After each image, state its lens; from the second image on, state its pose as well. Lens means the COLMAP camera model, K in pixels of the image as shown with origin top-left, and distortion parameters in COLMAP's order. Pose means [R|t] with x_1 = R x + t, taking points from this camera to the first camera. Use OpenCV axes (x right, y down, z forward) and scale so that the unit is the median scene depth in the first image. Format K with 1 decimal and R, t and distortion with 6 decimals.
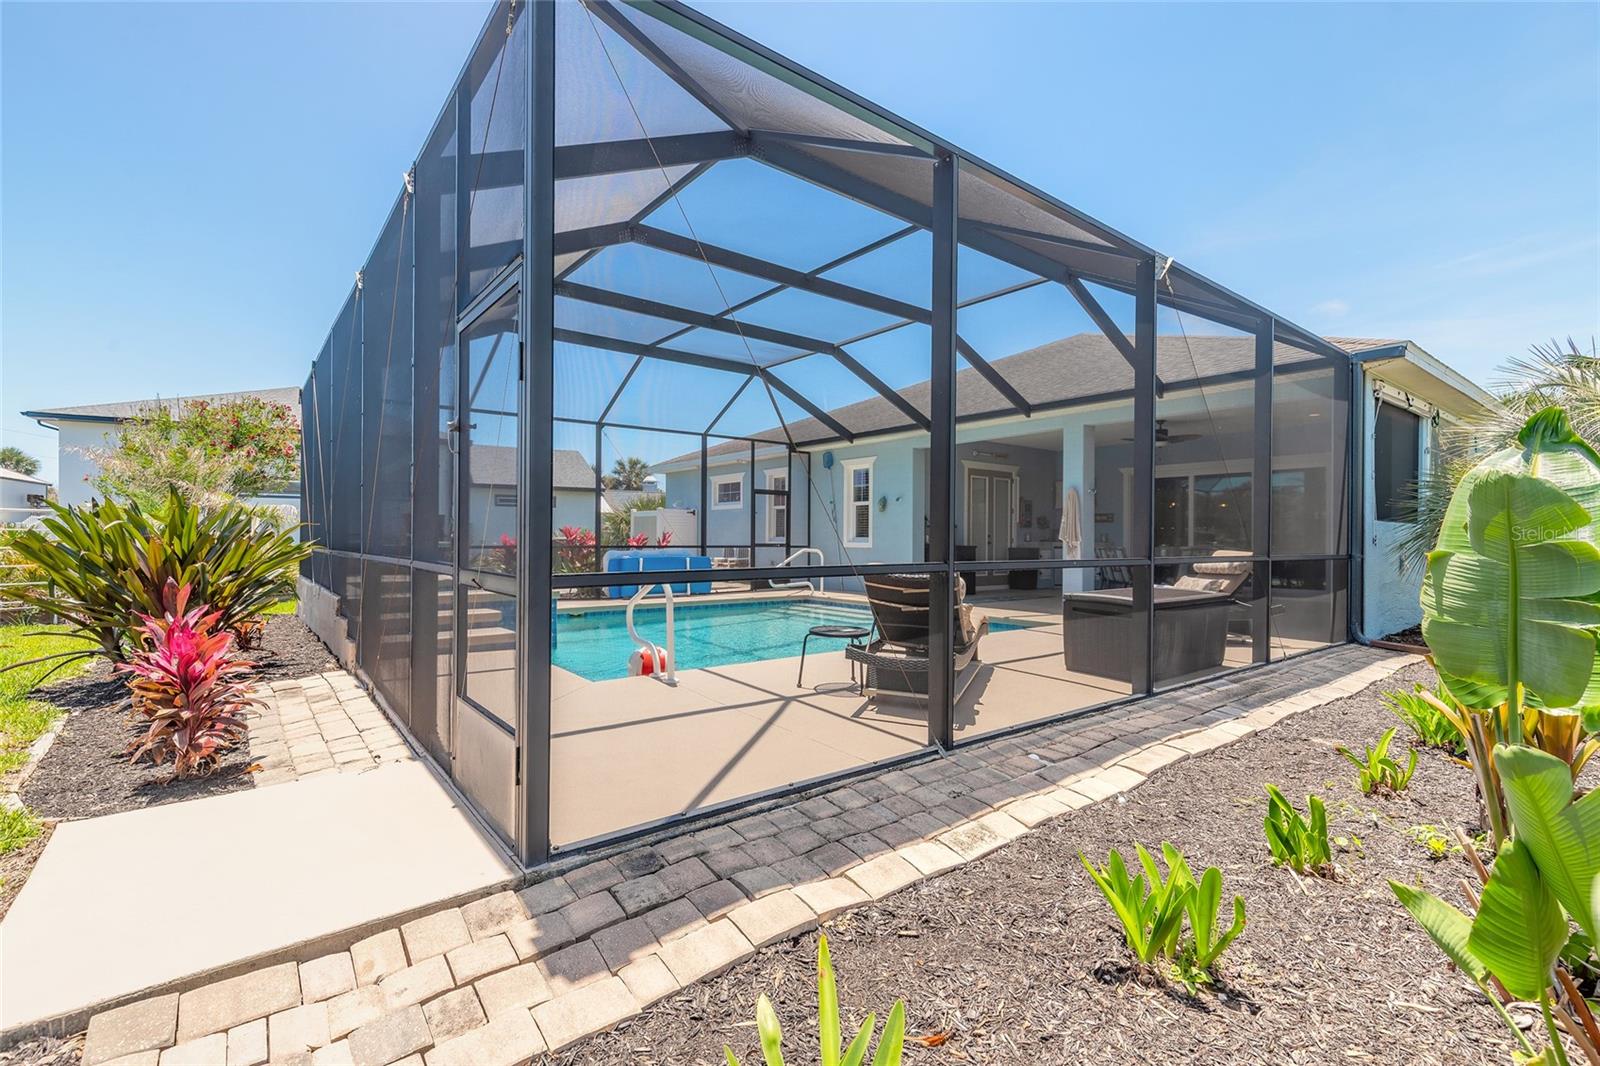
lens RADIAL K [[718.4, 0, 795.8], [0, 718.4, 536.6], [0, 0, 1]] dist [0.001753, -0.000347]
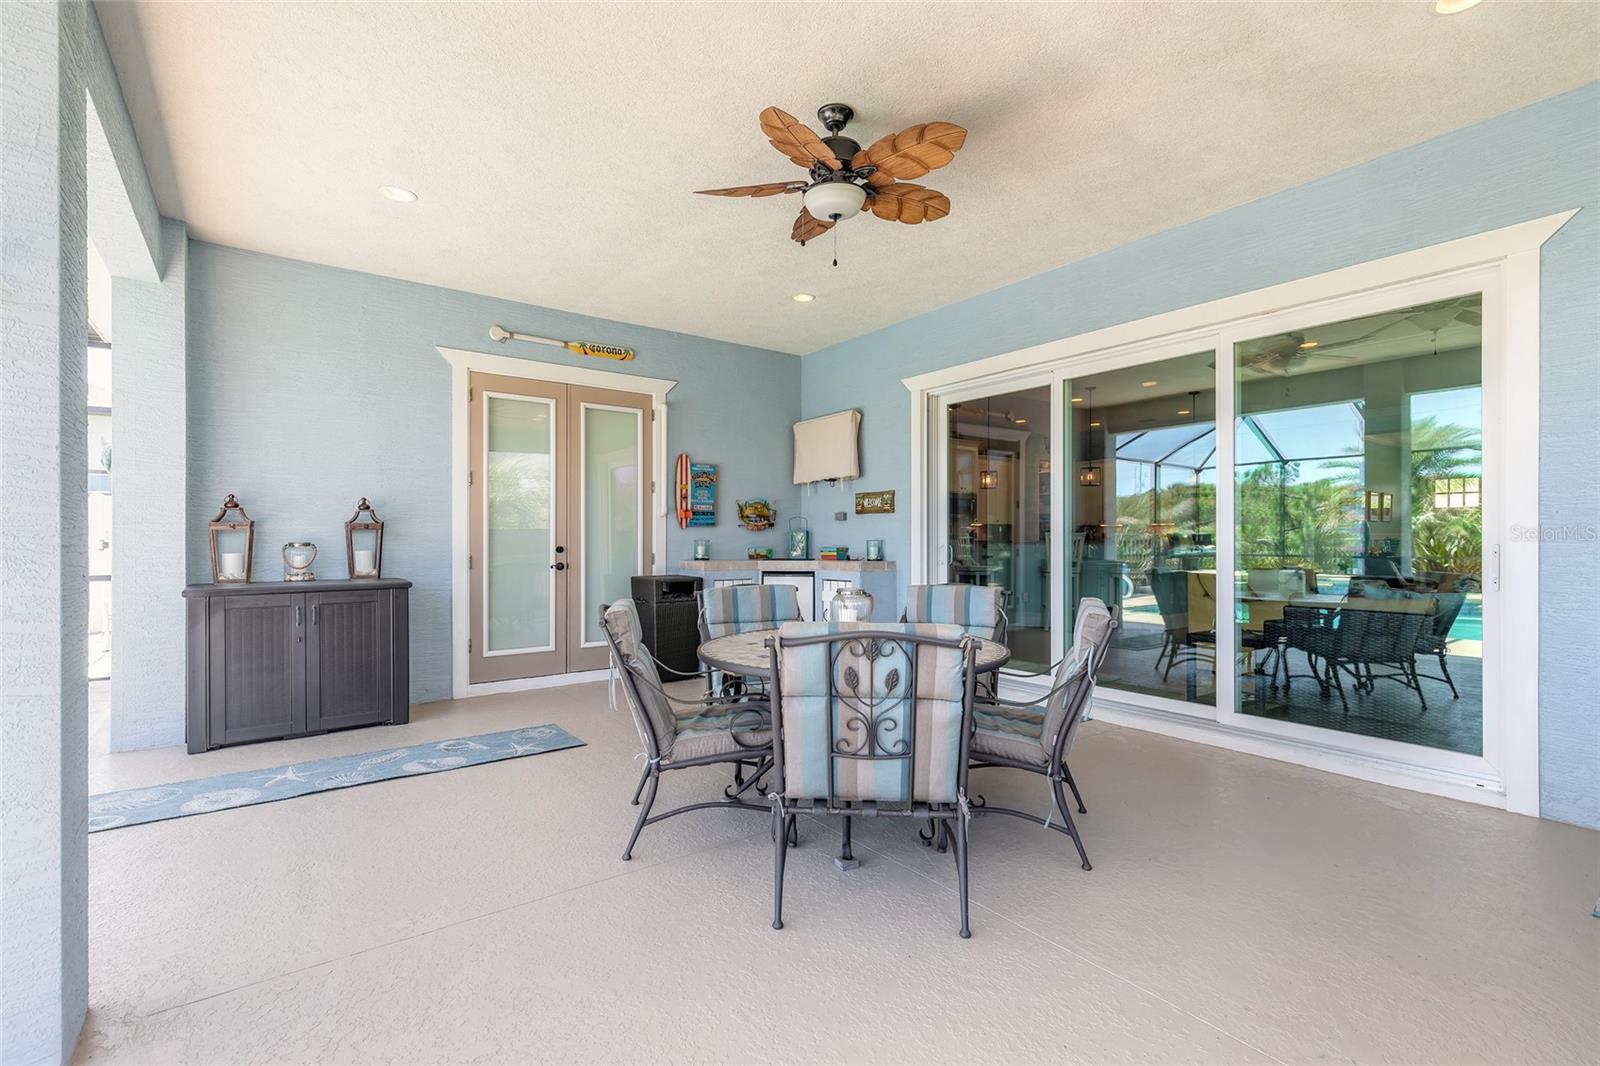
lens RADIAL K [[718.4, 0, 795.8], [0, 718.4, 536.6], [0, 0, 1]] dist [0.001753, -0.000347]
pose [[0.999645, -0.006485, -0.025846, 0.399492], [0.006443, 0.999978, -0.001708, -0.005687], [0.025856, 0.001541, 0.999664, 0.590123]]
